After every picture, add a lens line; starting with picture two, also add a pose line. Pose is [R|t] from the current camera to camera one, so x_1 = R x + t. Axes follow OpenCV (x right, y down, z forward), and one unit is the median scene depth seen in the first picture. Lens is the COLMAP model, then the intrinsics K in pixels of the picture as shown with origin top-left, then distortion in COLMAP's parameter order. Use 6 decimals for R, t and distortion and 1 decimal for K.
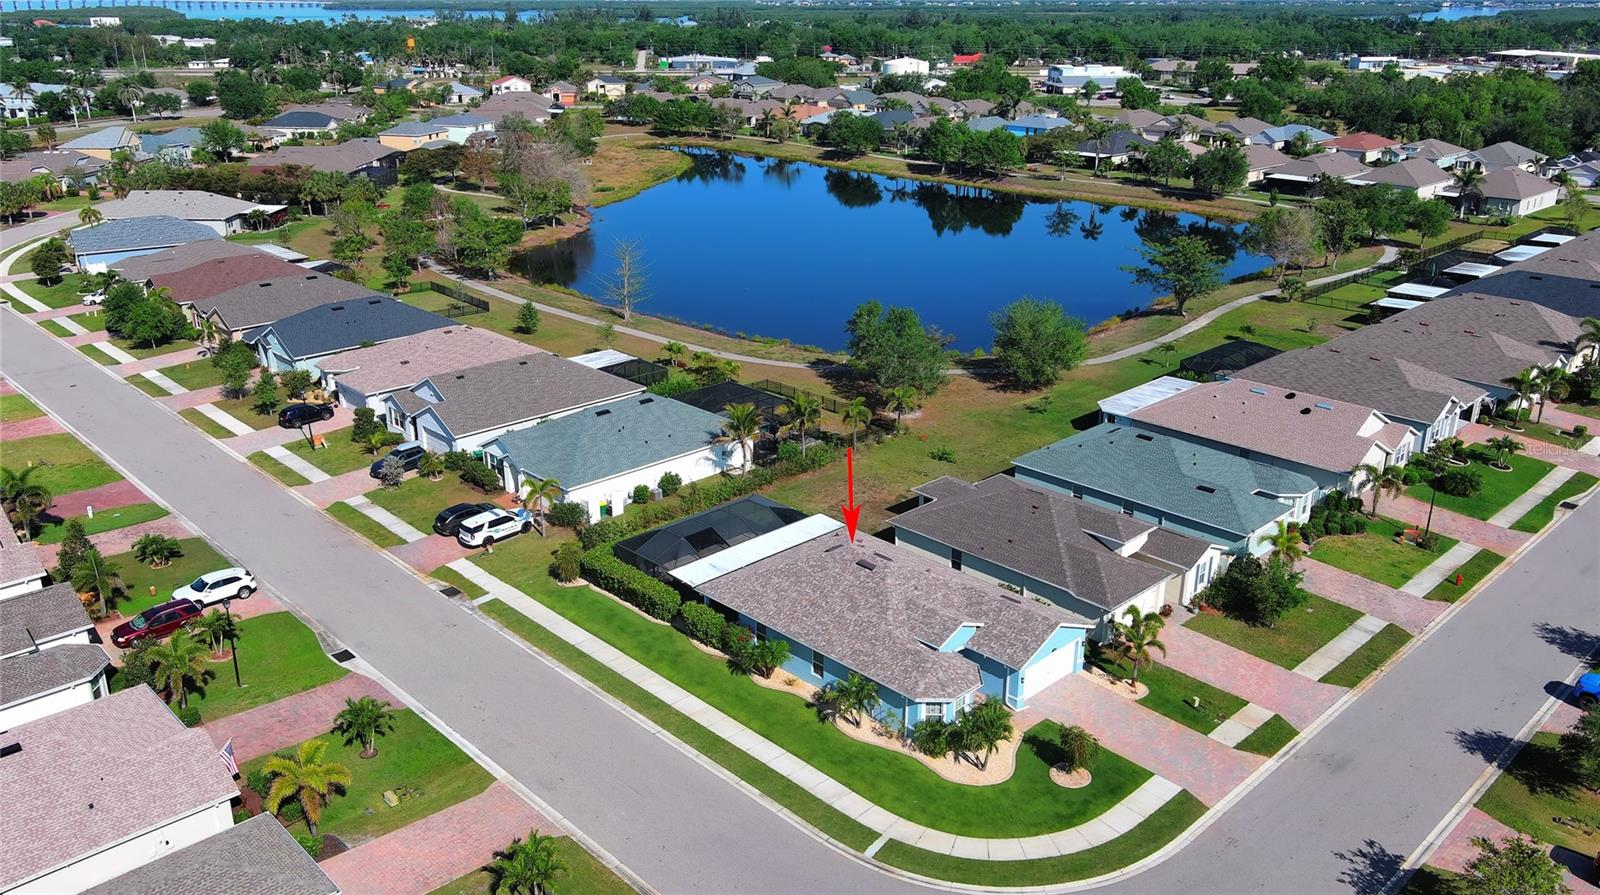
lens RADIAL K [[1265.9, 0, 800.0], [0, 1265.9, 447.5], [0, 0, 1]] dist [0.030238, -0.052770]
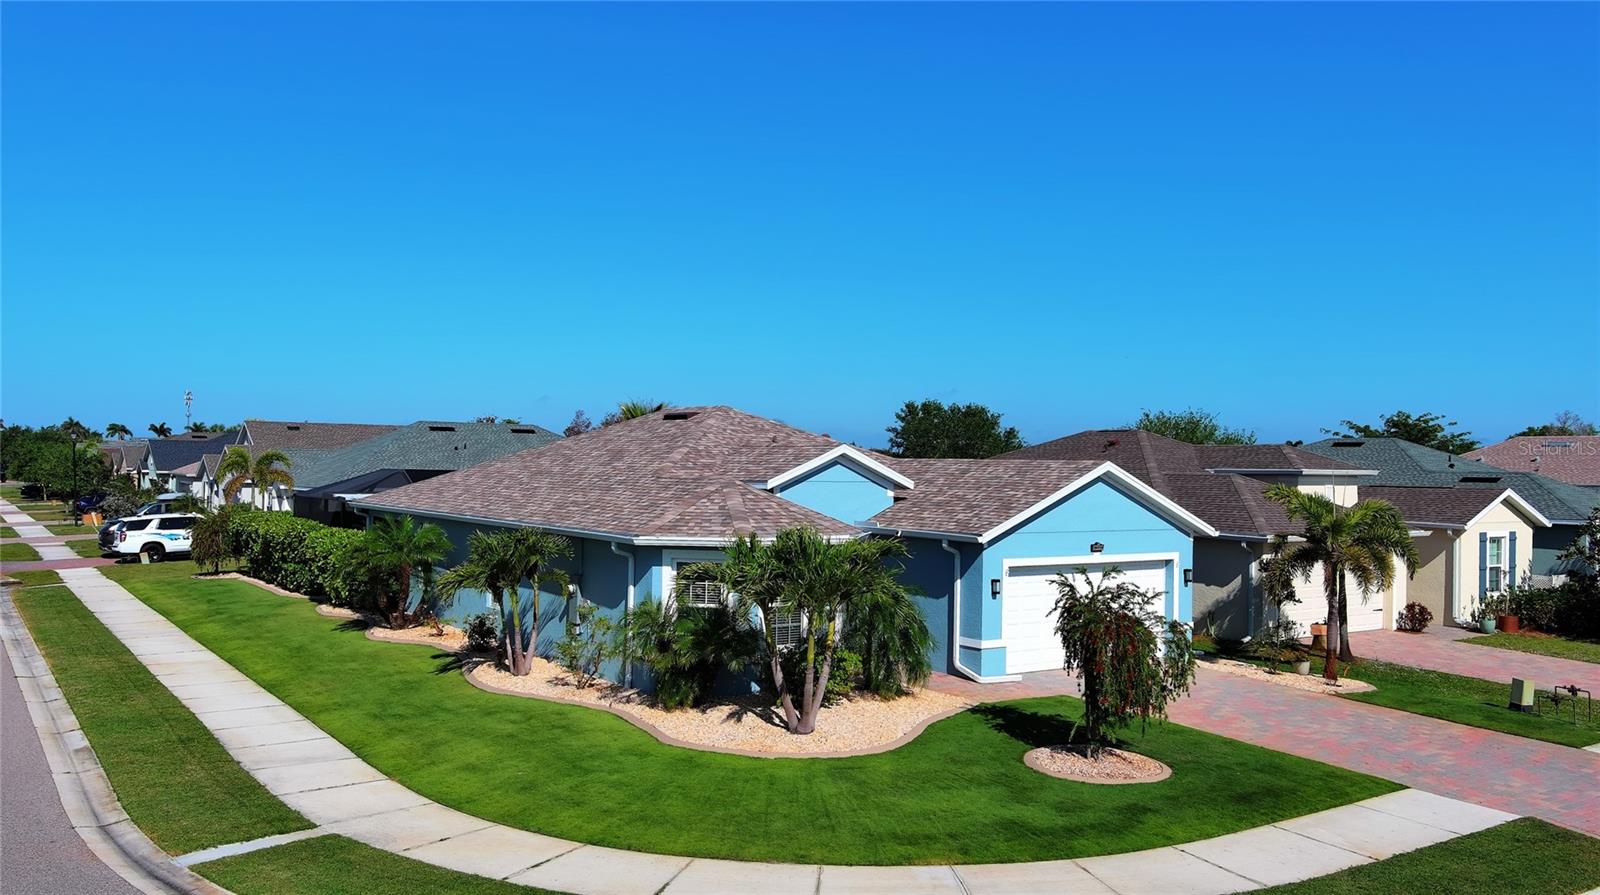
lens RADIAL K [[1265.9, 0, 800.0], [0, 1265.9, 447.5], [0, 0, 1]] dist [0.030238, -0.052770]
pose [[0.986704, 0.011272, -0.162134, 0.159935], [-0.068011, 0.934683, -0.348915, 0.246456], [0.147611, 0.355303, 0.923023, 0.577873]]
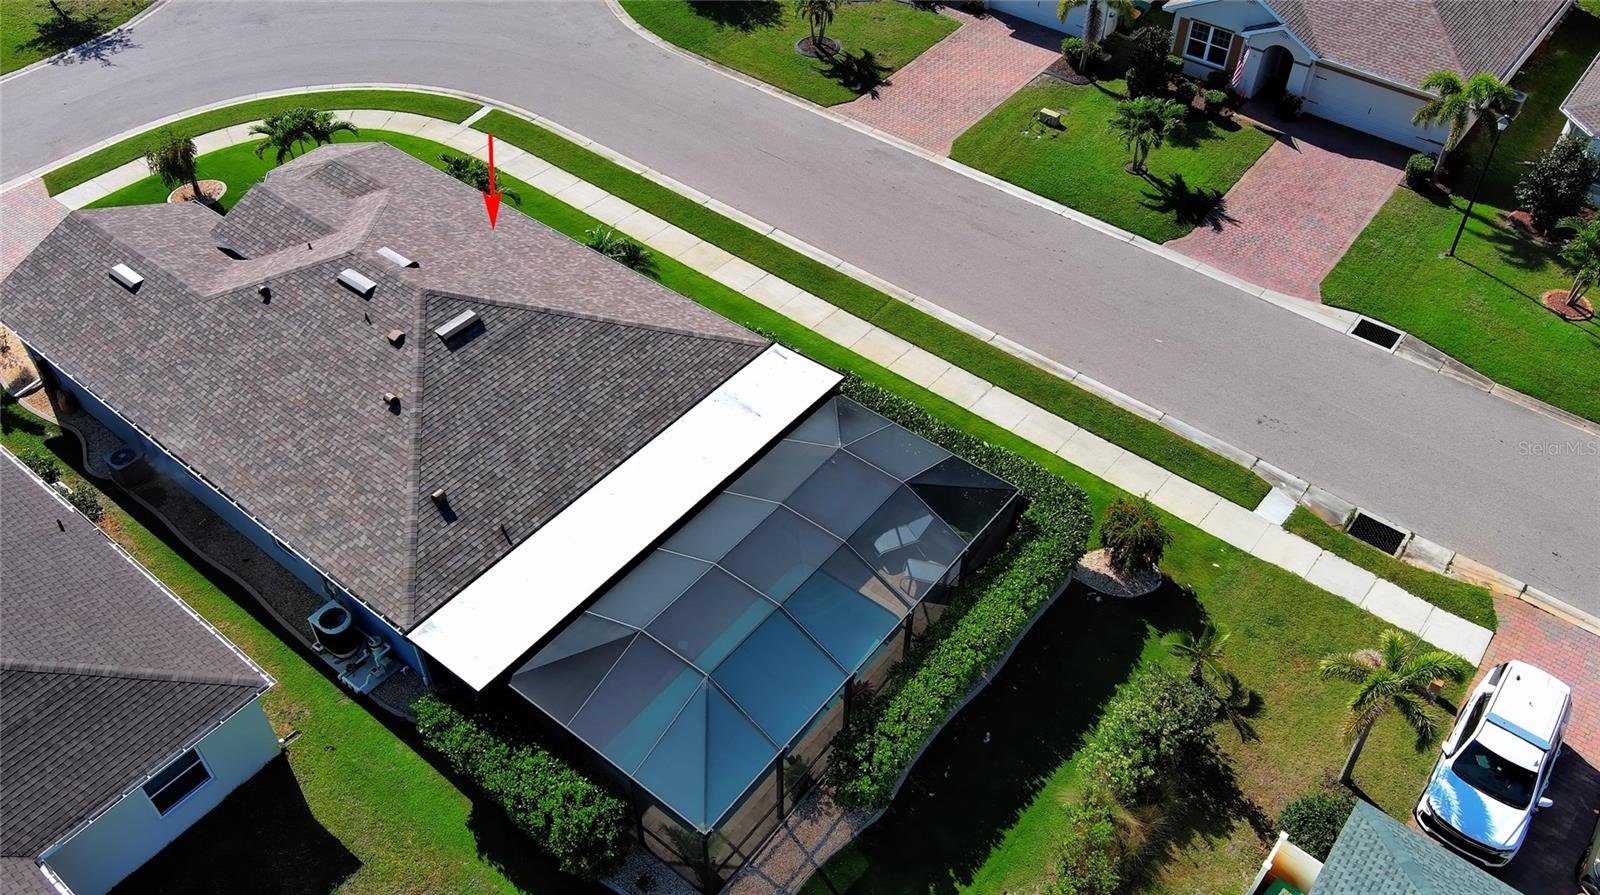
lens RADIAL K [[1265.9, 0, 800.0], [0, 1265.9, 447.5], [0, 0, 1]] dist [0.030238, -0.052770]
pose [[-0.991143, 0.084657, -0.102313, -0.041266], [-0.055475, 0.436052, 0.898210, -0.305612], [0.120653, 0.895931, -0.427494, 1.242698]]
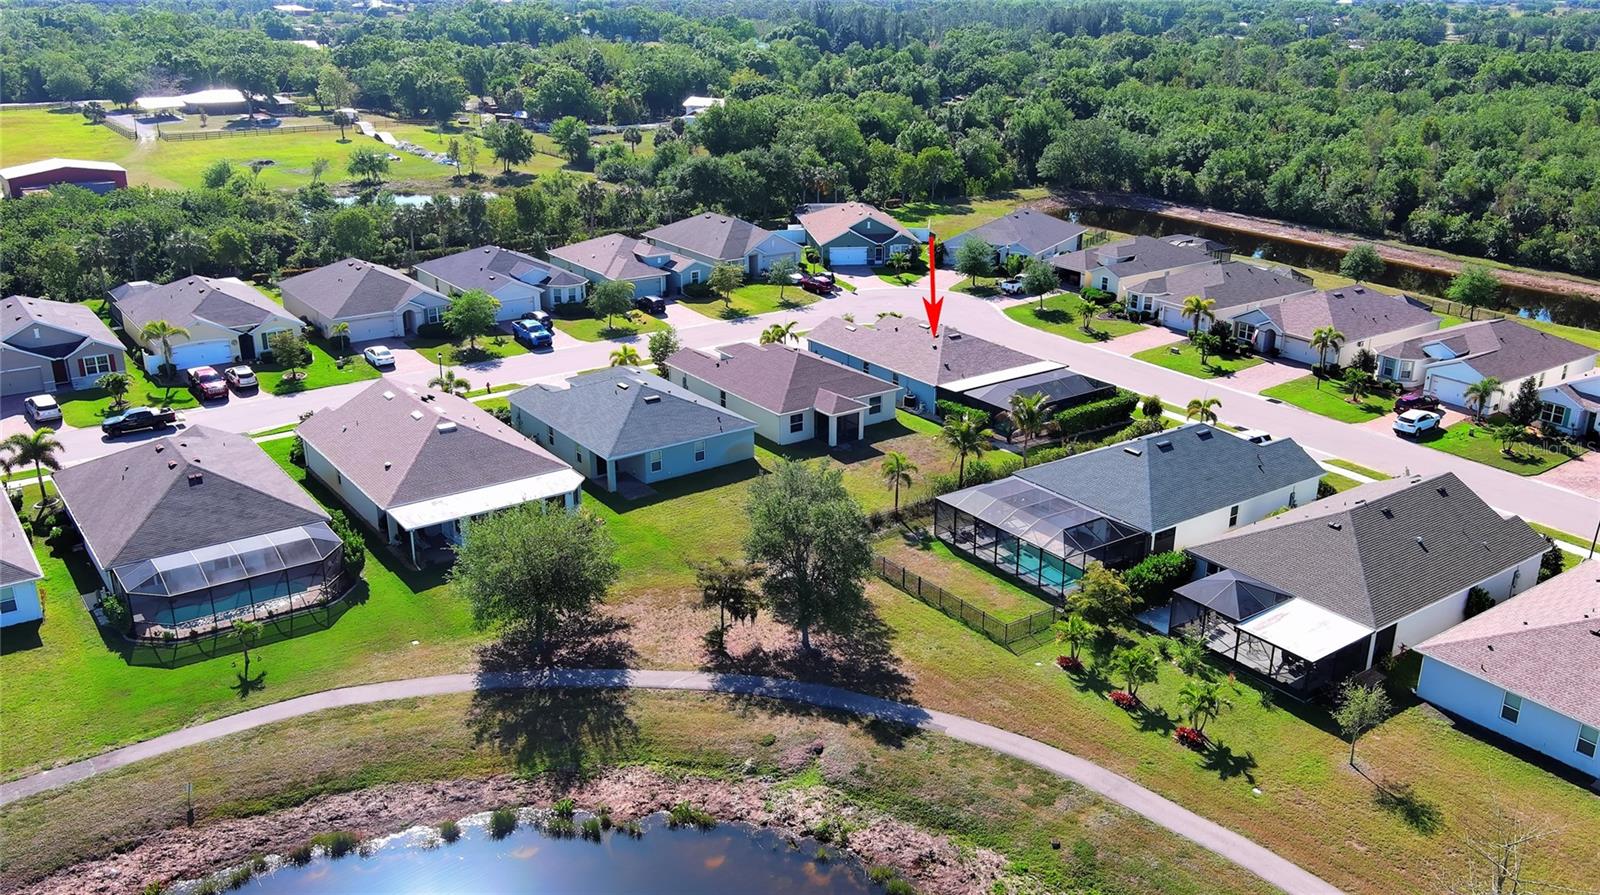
lens RADIAL K [[1265.9, 0, 800.0], [0, 1265.9, 447.5], [0, 0, 1]] dist [0.030238, -0.052770]
pose [[-0.987188, -0.065623, 0.145442, -0.018767], [0.044613, 0.761643, 0.646459, -0.803345], [-0.153197, 0.644665, -0.748958, 2.249504]]
